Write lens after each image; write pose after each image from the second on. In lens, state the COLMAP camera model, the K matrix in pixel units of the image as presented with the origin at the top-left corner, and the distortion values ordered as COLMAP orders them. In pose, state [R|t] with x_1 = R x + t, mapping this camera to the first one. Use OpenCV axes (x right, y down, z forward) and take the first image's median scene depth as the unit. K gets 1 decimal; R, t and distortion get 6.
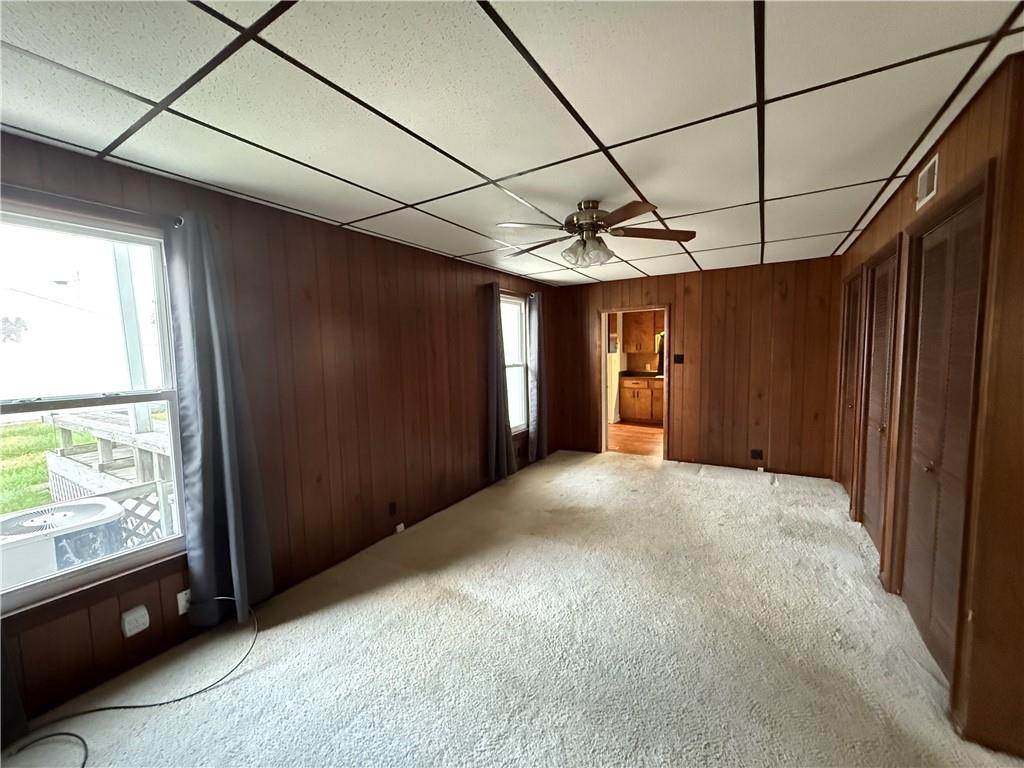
lens RADIAL K [[408.3, 0, 509.8], [0, 408.3, 386.2], [0, 0, 1]] dist [-0.000763, 0.000090]
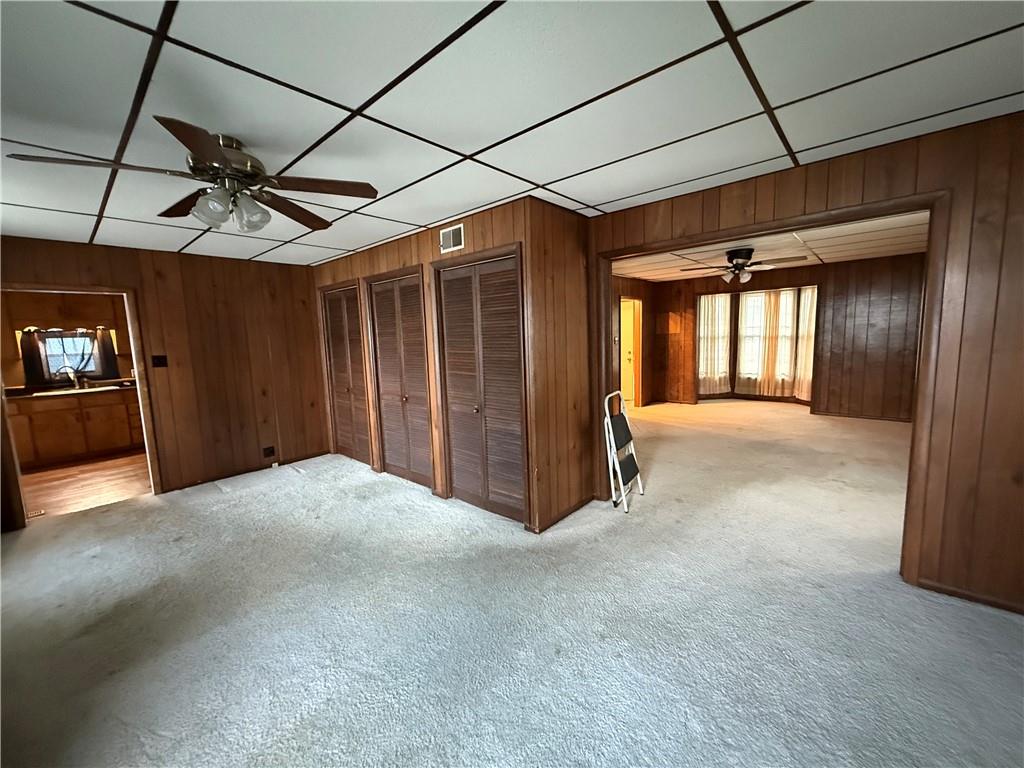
lens RADIAL K [[408.3, 0, 509.3], [0, 408.3, 386.0], [0, 0, 1]] dist [-0.000763, 0.000090]
pose [[0.179248, -0.108735, 0.977777, -0.259603], [0.113827, 0.989491, 0.089171, -0.014878], [-0.977197, 0.095314, 0.189741, 0.229645]]
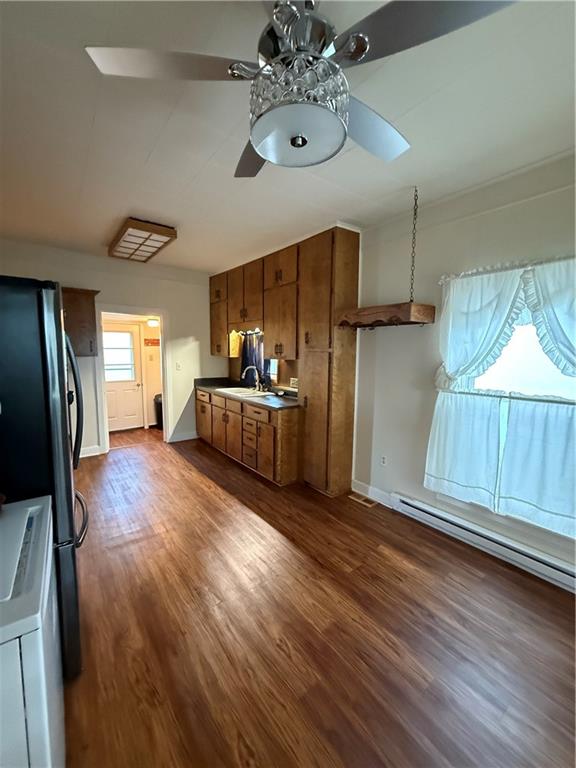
lens RADIAL K [[306.2, 0, 286.9], [0, 306.2, 381.4], [0, 0, 1]] dist [-0.000763, 0.000090]
pose [[0.934238, 0.063535, -0.350946, 1.232656], [-0.054166, 0.997866, 0.036460, -0.117496], [0.352514, -0.015054, 0.935686, 0.928258]]
